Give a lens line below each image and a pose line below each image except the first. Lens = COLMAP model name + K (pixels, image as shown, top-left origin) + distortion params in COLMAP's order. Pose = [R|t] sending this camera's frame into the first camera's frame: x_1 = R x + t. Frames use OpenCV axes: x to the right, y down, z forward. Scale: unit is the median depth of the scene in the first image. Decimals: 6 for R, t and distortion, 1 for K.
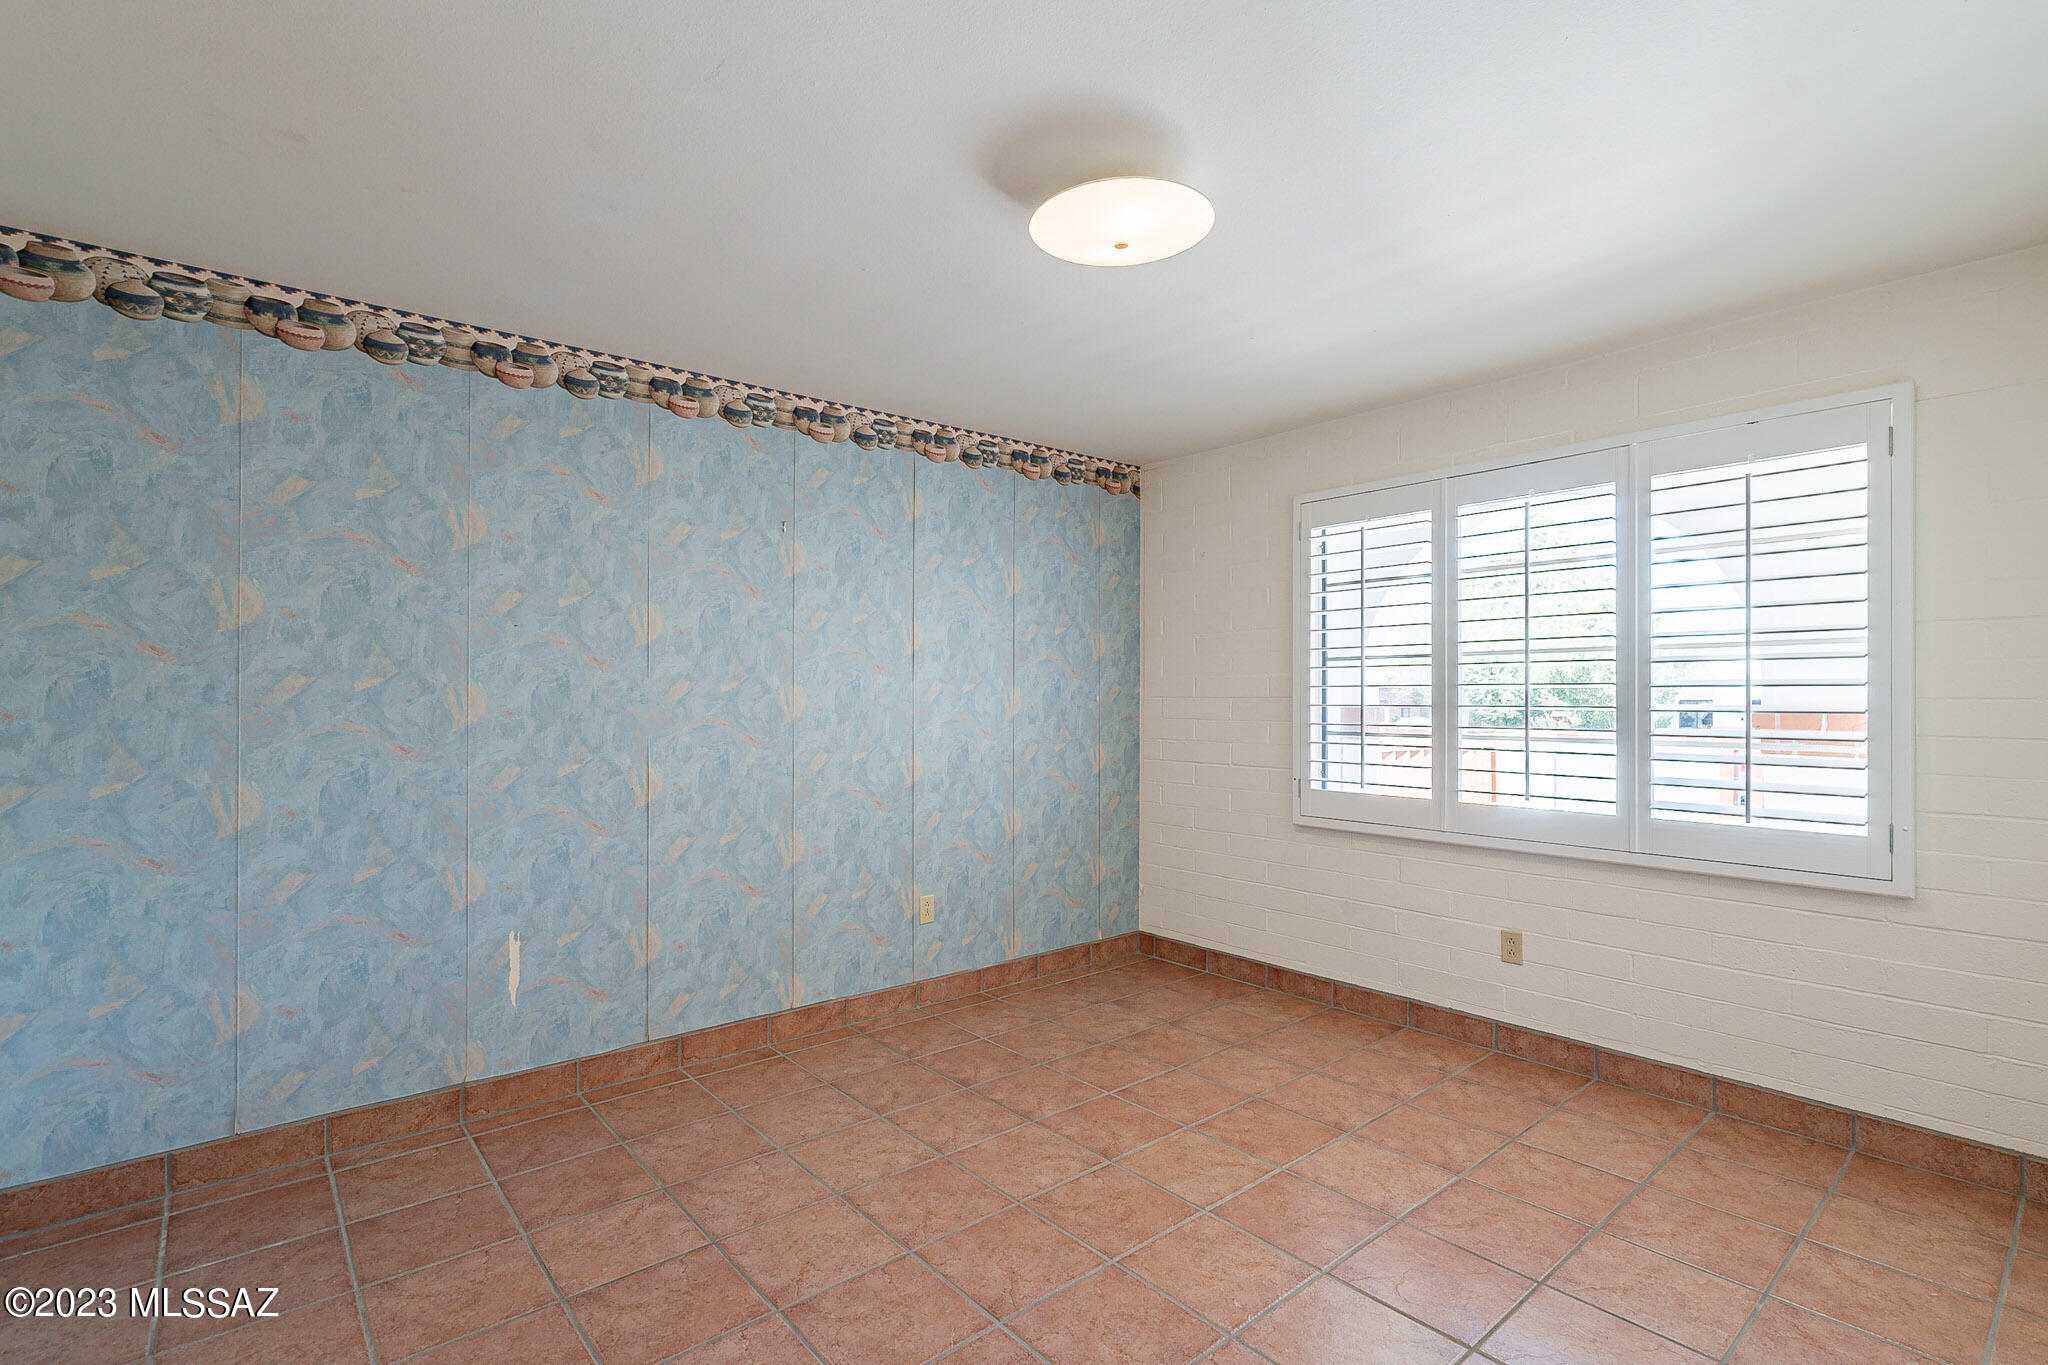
lens RADIAL K [[927.3, 0, 1006.8], [0, 927.3, 693.1], [0, 0, 1]] dist [-0.004719, 0.001089]
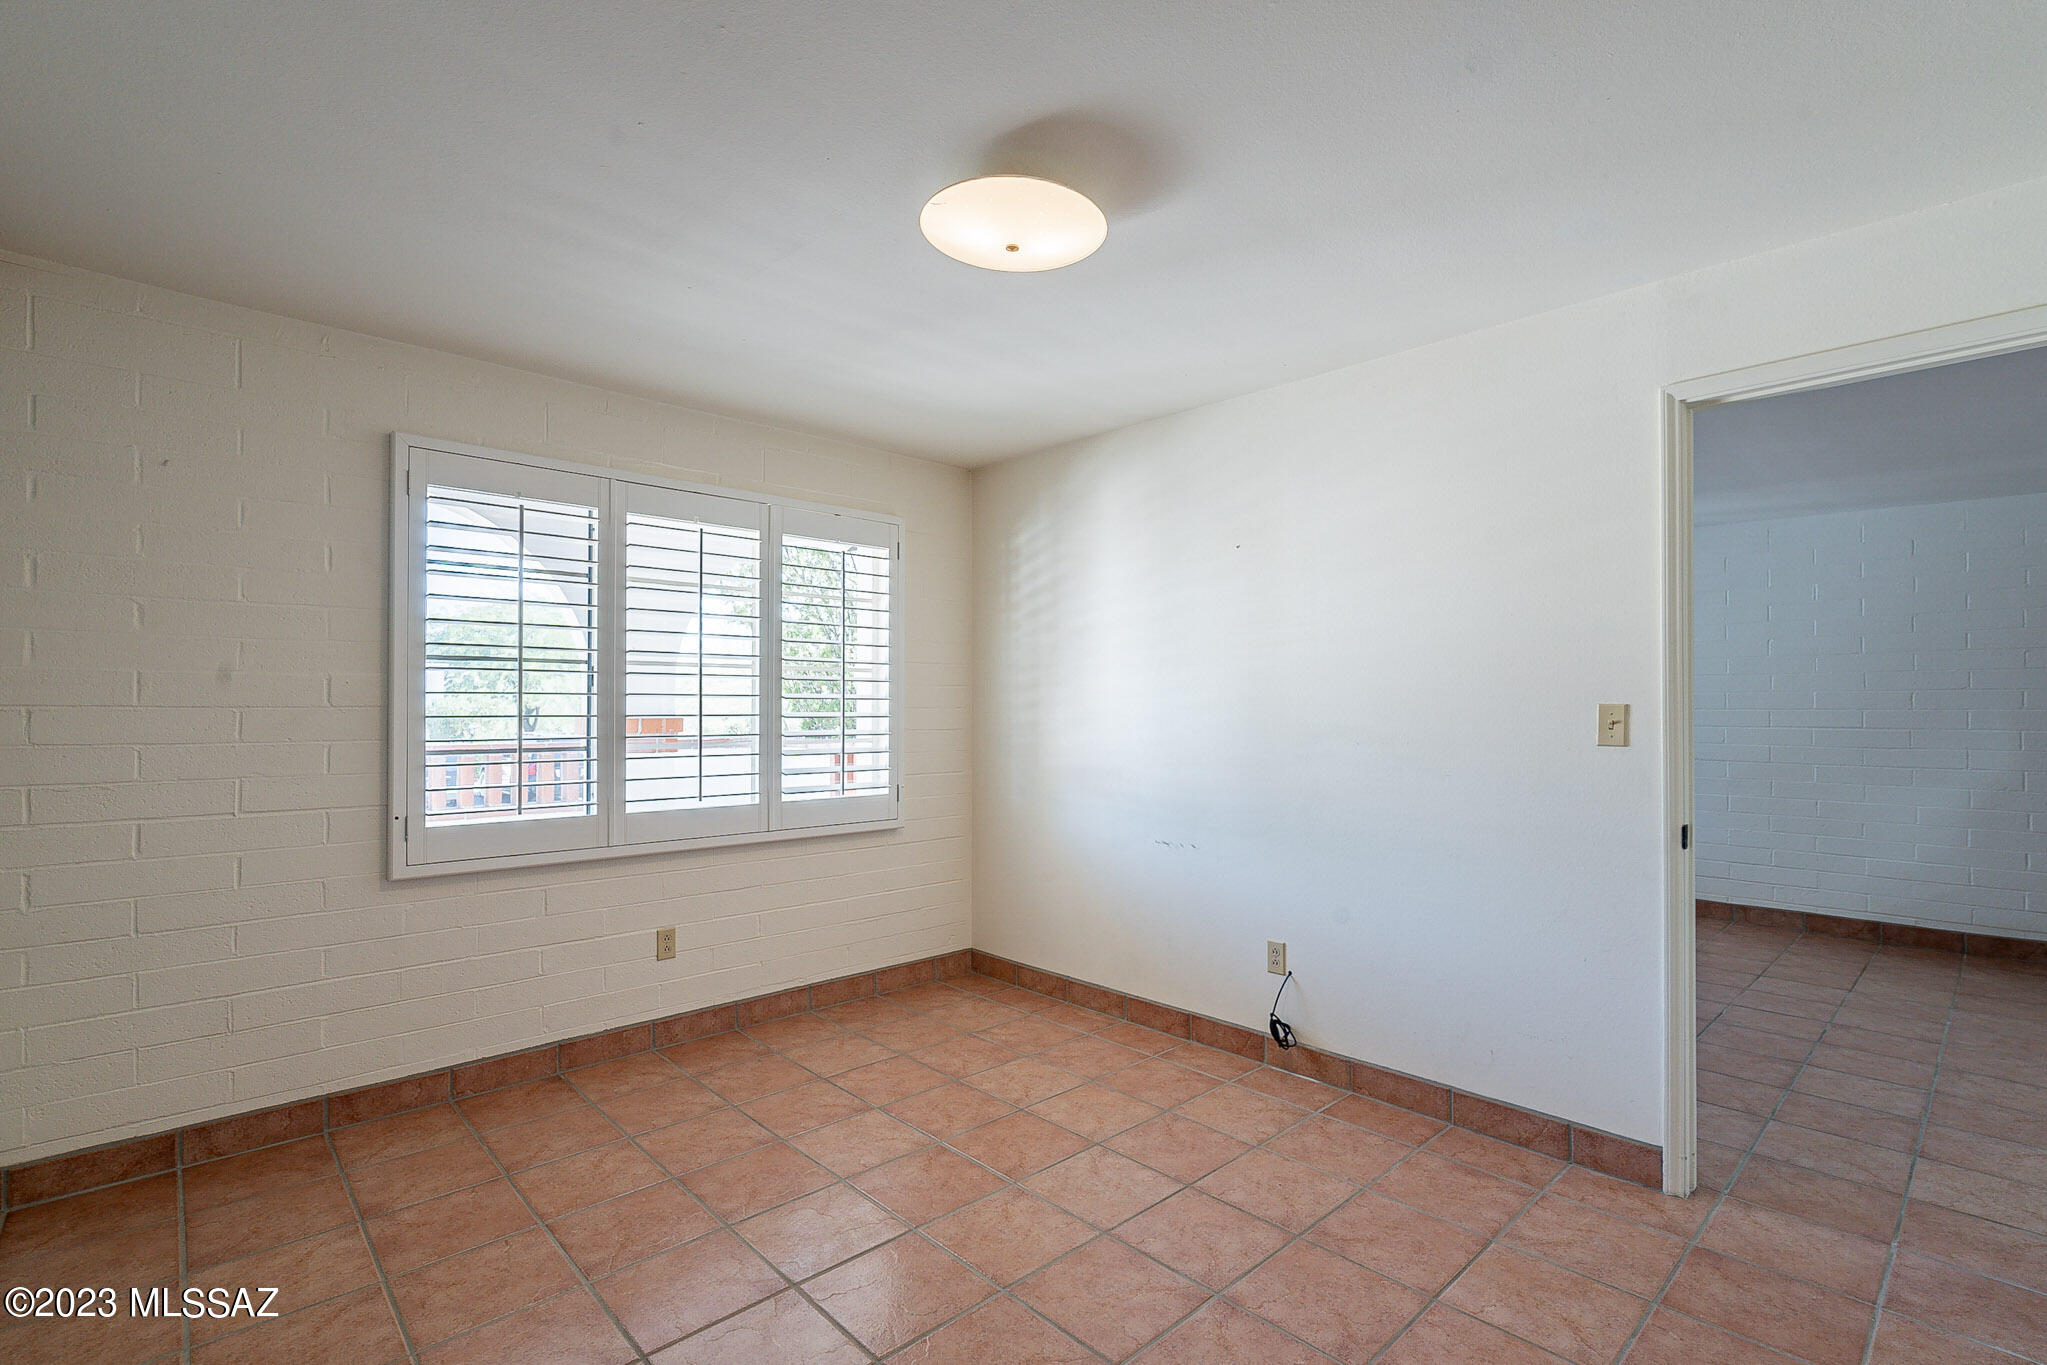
lens RADIAL K [[940.6, 0, 1025.0], [0, 940.6, 704.1], [0, 0, 1]] dist [0.011229, -0.000638]
pose [[-0.040034, 0.002501, 0.999195, -0.582380], [-0.004823, 0.999985, -0.002696, 0.002513], [-0.999187, -0.004927, -0.040021, 0.679001]]
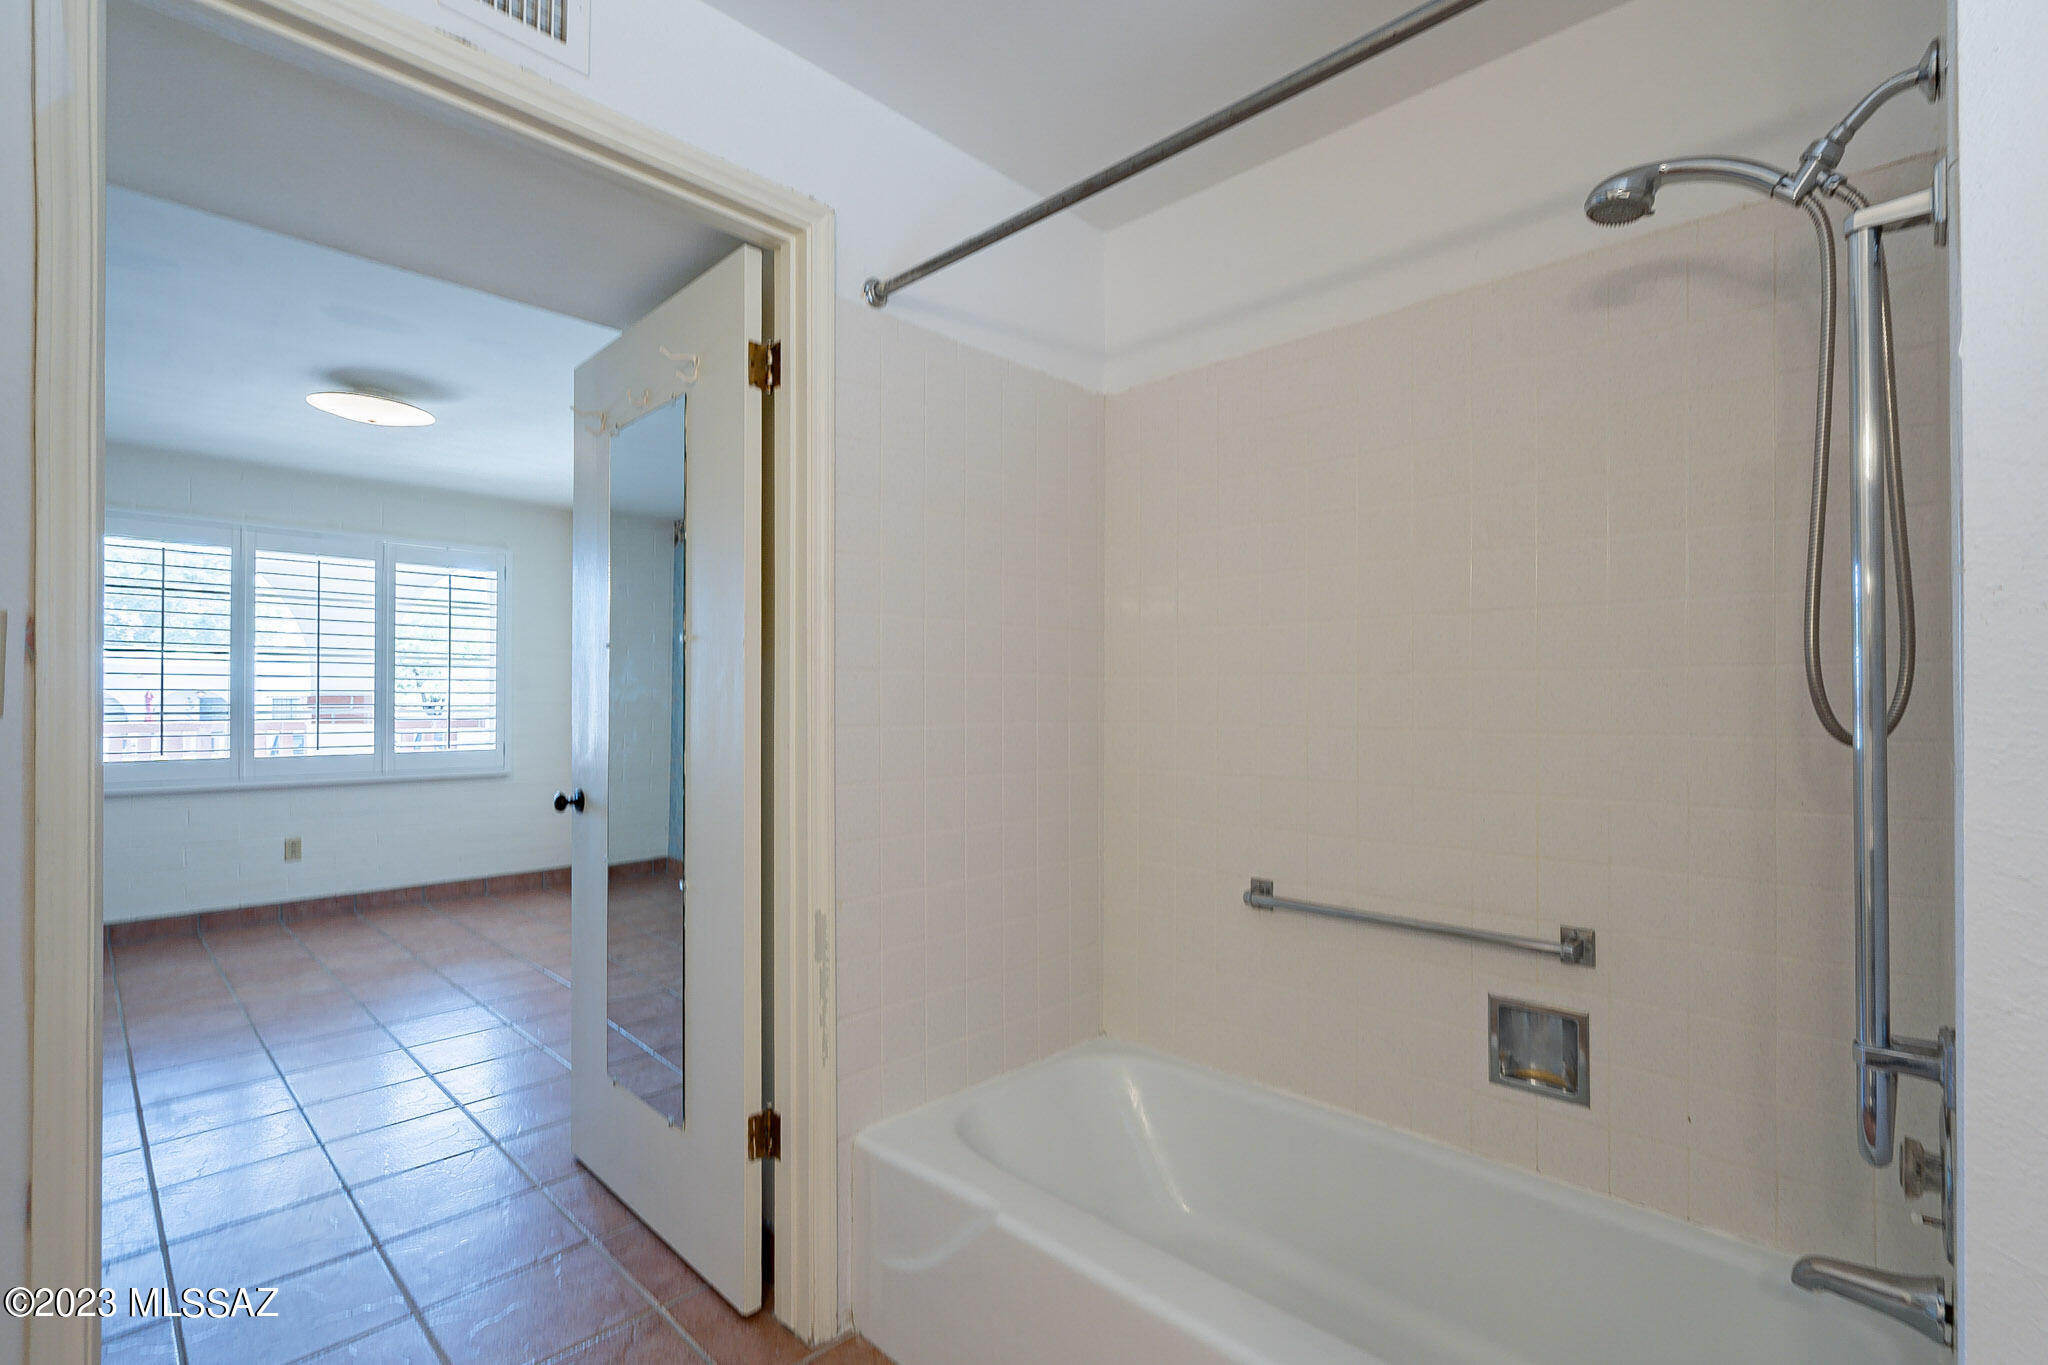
lens RADIAL K [[927.3, 0, 1033.3], [0, 927.3, 695.8], [0, 0, 1]] dist [-0.004719, 0.001089]
pose [[-0.100312, -0.006693, 0.994934, -1.147034], [-0.016486, 0.999851, 0.005064, -0.004626], [-0.994819, -0.015894, -0.100407, -0.046620]]
